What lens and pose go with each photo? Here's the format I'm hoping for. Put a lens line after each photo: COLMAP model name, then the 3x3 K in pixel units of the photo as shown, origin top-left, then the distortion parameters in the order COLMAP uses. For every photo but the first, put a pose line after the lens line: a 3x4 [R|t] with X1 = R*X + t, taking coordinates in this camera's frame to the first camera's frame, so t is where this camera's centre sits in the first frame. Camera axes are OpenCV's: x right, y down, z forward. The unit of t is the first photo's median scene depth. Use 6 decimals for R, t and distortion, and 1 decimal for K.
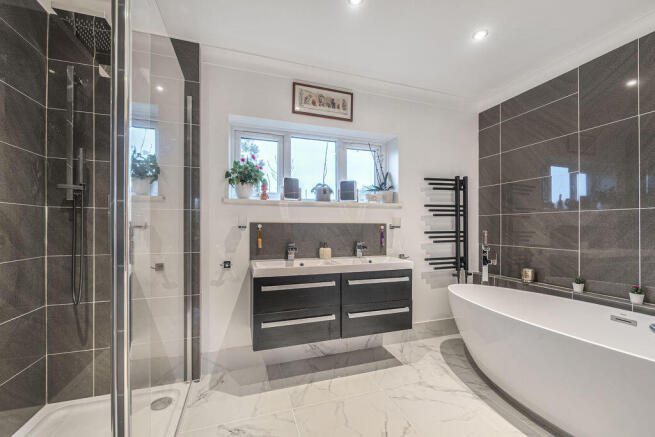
lens RADIAL K [[252.3, 0, 326.4], [0, 252.3, 225.5], [0, 0, 1]] dist [0.000185, 0.000030]
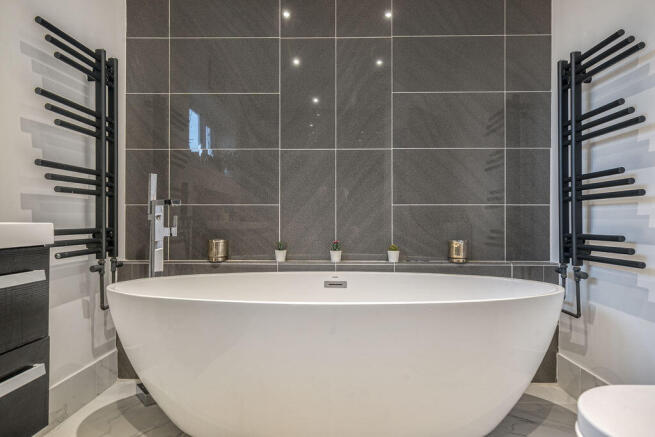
lens RADIAL K [[410.8, 0, 327.5], [0, 410.8, 218.5], [0, 0, 1]] dist [-0.001667, -0.001351]
pose [[0.345192, -0.002449, 0.938529, -0.034024], [-0.003275, 0.999987, 0.003813, 0.106759], [-0.938526, -0.004390, 0.345180, 0.373540]]
